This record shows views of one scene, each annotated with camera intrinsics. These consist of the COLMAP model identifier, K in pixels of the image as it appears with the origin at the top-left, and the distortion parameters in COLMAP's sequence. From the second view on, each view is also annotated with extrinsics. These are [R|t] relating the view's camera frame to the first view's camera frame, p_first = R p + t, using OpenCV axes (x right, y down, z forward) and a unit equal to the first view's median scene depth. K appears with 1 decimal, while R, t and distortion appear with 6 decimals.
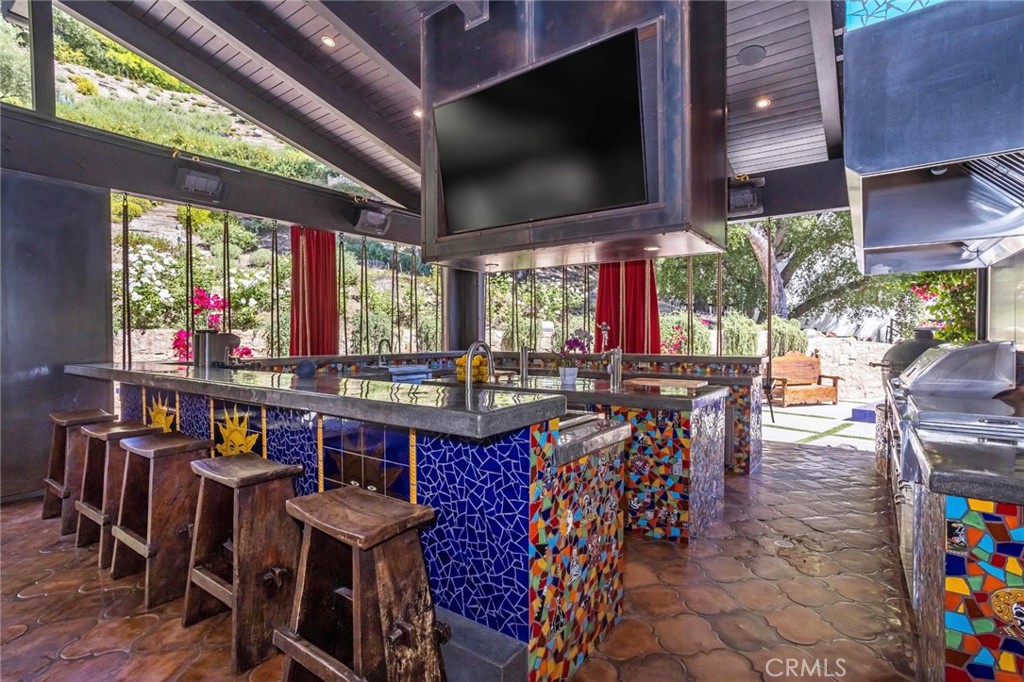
lens RADIAL K [[494.5, 0, 511.2], [0, 494.5, 348.5], [0, 0, 1]] dist [-0.047315, 0.032085]
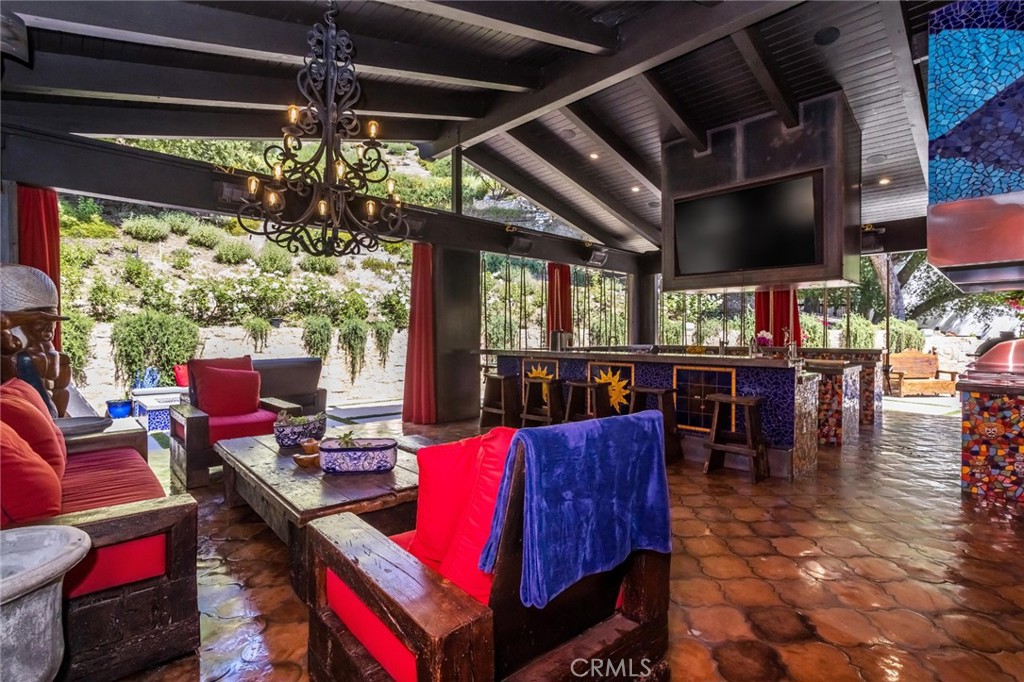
lens RADIAL K [[490.4, 0, 512.0], [0, 490.4, 341.0], [0, 0, 1]] dist [-0.044001, 0.031601]
pose [[0.985437, 0.005384, -0.169956, -0.265643], [-0.007286, 0.999918, -0.010568, 0.012069], [0.169885, 0.011652, 0.985395, -0.487932]]
